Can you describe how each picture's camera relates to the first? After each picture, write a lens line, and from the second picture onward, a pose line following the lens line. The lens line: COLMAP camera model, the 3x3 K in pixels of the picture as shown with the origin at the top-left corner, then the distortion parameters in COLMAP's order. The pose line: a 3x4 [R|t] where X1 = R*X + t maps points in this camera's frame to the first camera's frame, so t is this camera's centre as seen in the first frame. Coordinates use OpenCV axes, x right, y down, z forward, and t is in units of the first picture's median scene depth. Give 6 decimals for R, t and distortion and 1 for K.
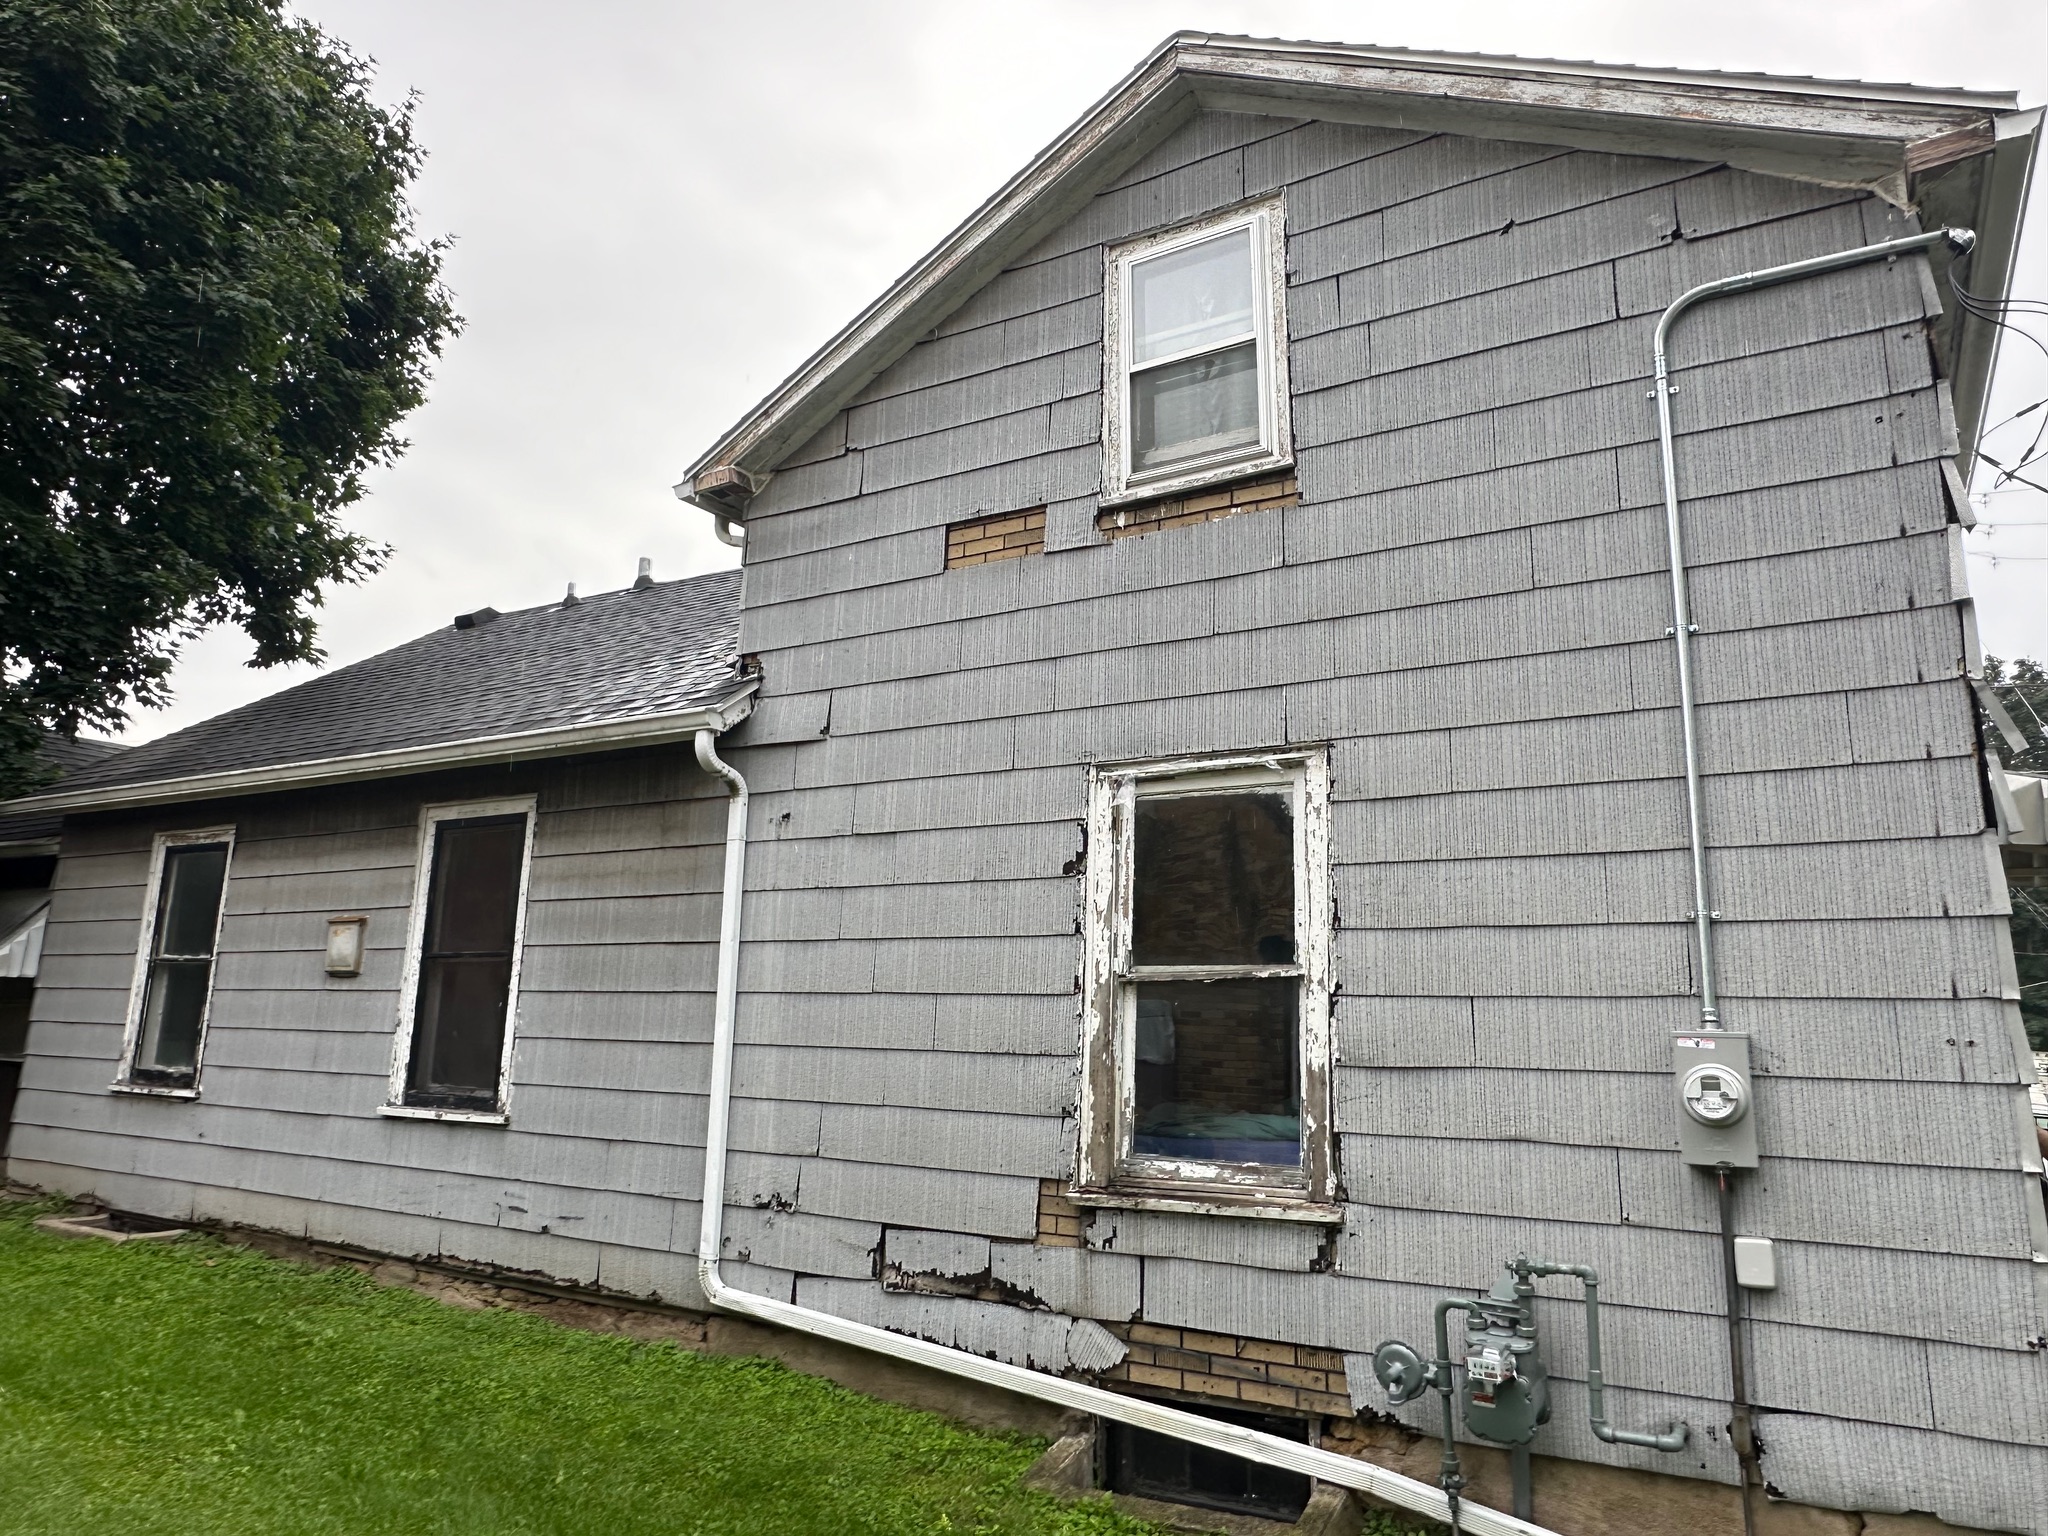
lens RADIAL K [[1355.9, 0, 1036.4], [0, 1355.9, 755.4], [0, 0, 1]] dist [0.001729, -0.003702]
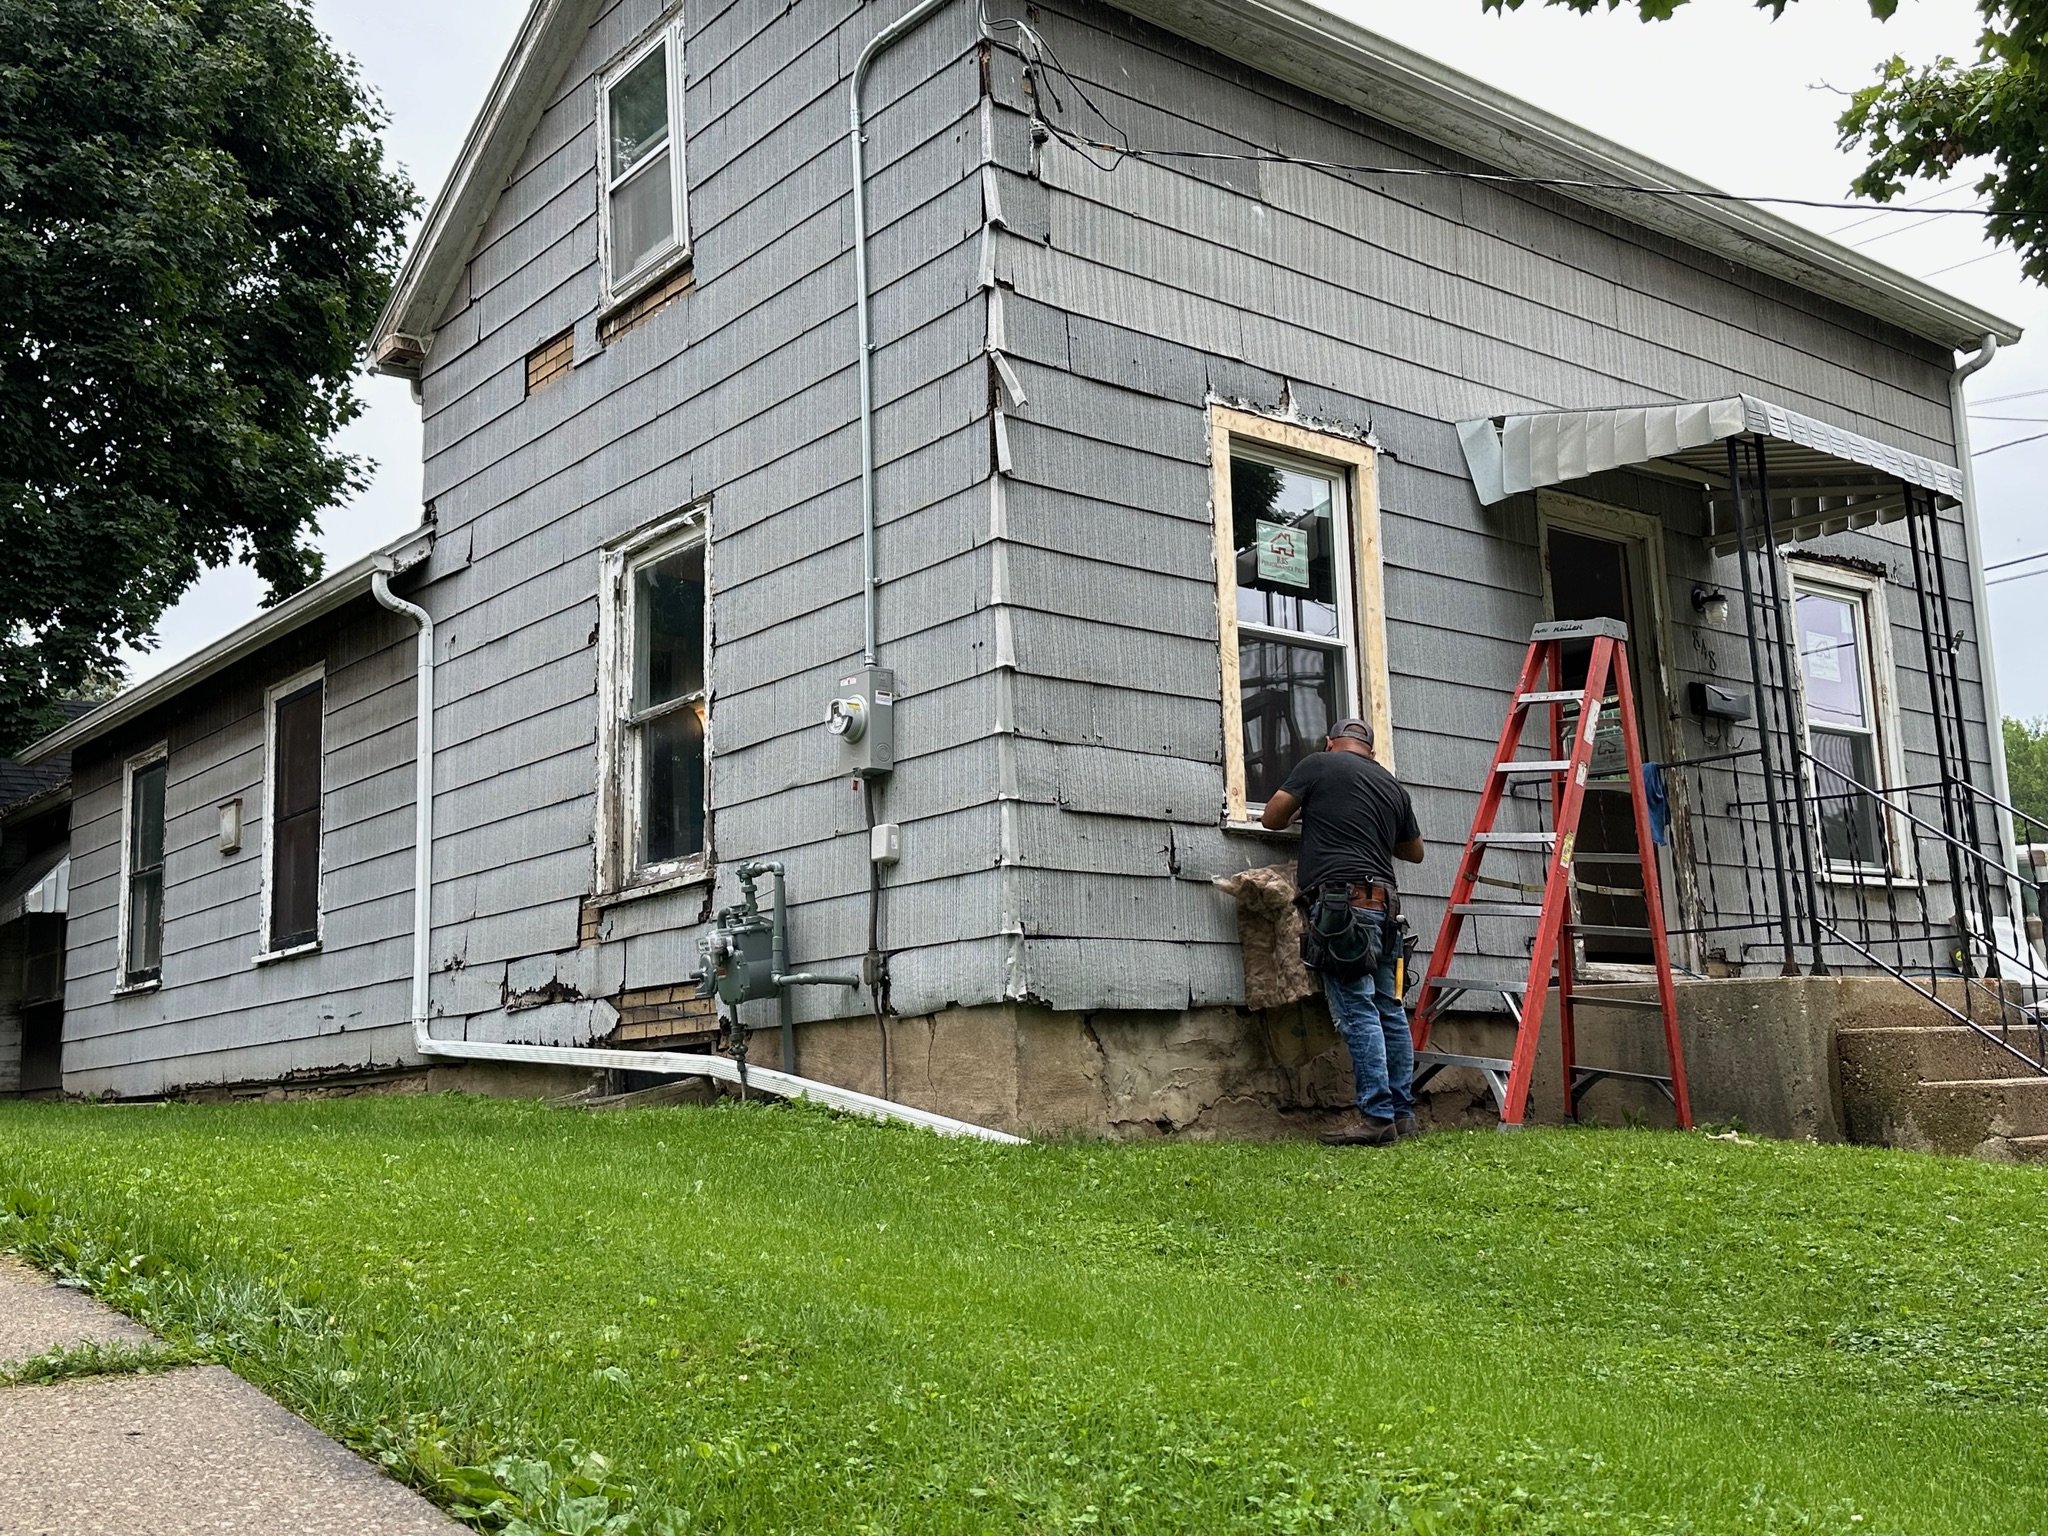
lens RADIAL K [[2018.9, 0, 1030.9], [0, 2018.9, 770.4], [0, 0, 1]] dist [0.063765, 0.000000]
pose [[0.941956, -0.118232, -0.314228, 0.908747], [0.133741, 0.990616, 0.028182, 0.196418], [0.307947, -0.068571, 0.948929, -0.534966]]
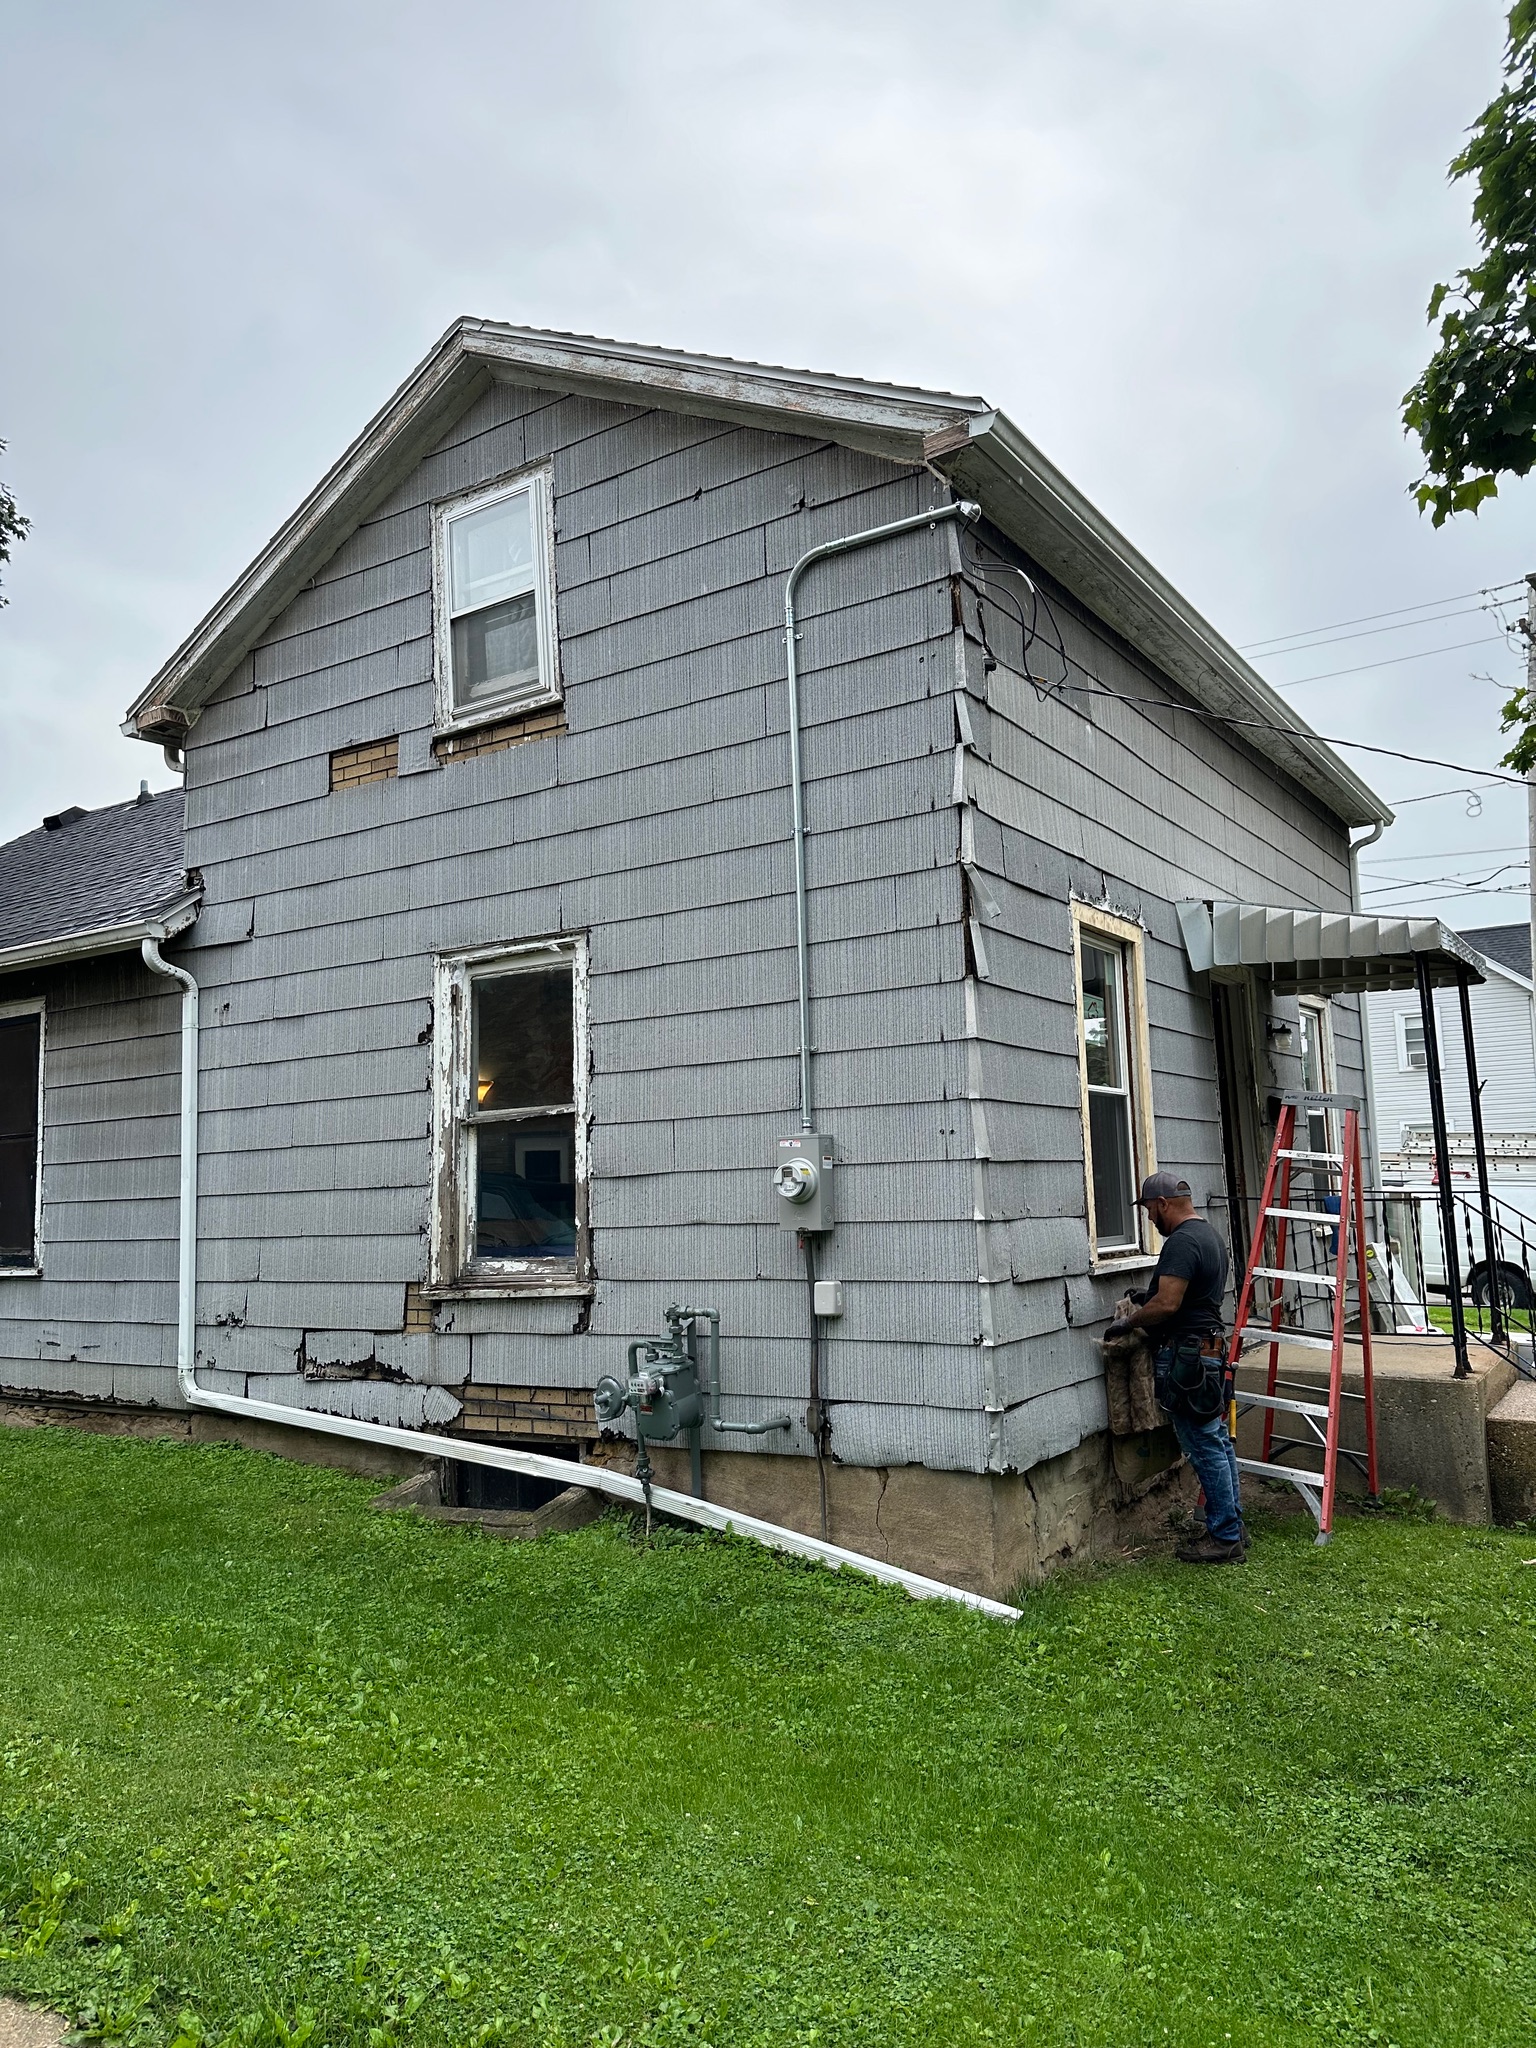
lens RADIAL K [[1434.1, 0, 803.4], [0, 1434.1, 1015.0], [0, 0, 1]] dist [0.085377, -0.117176]
pose [[0.997670, -0.066282, -0.016188, 0.395922], [0.067490, 0.993520, 0.091446, -0.034472], [0.010022, -0.092326, 0.995678, -0.308800]]
